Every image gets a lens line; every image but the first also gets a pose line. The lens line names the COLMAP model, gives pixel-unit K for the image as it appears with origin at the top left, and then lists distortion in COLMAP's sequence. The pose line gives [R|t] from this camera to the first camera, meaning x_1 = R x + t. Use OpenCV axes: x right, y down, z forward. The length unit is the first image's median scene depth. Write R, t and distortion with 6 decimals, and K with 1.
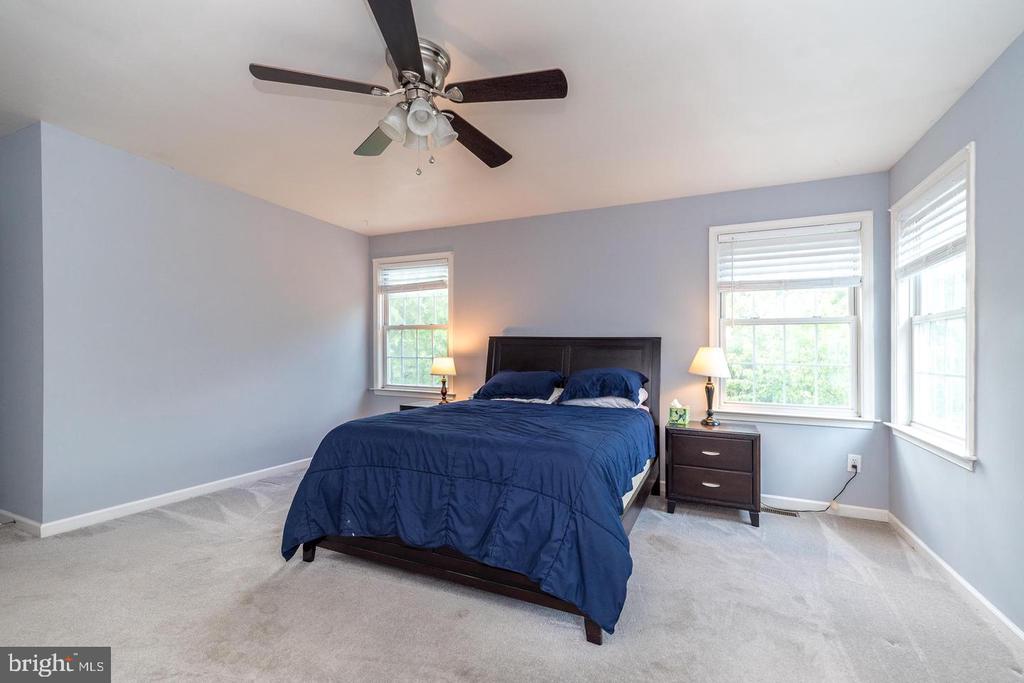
lens RADIAL K [[446.4, 0, 493.2], [0, 446.4, 351.5], [0, 0, 1]] dist [0.001858, 0.000725]
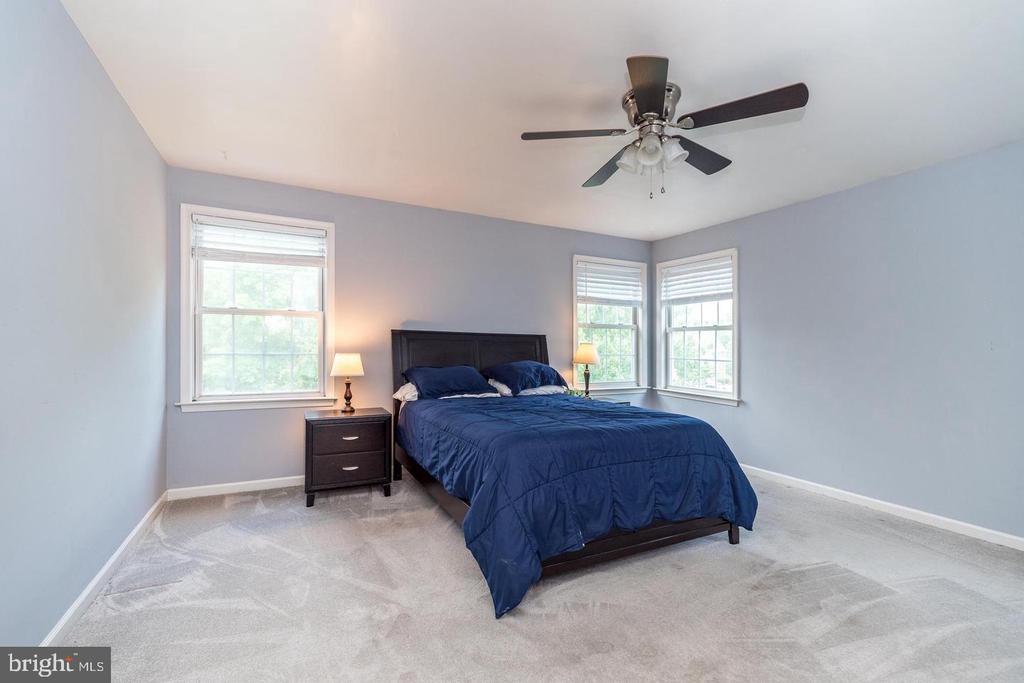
lens RADIAL K [[446.4, 0, 505.7], [0, 446.4, 342.2], [0, 0, 1]] dist [0.001858, 0.000725]
pose [[0.619192, 0.004085, 0.785229, -0.714089], [-0.005261, 0.999986, -0.001053, -0.011362], [-0.785222, -0.003480, 0.619205, 0.336381]]
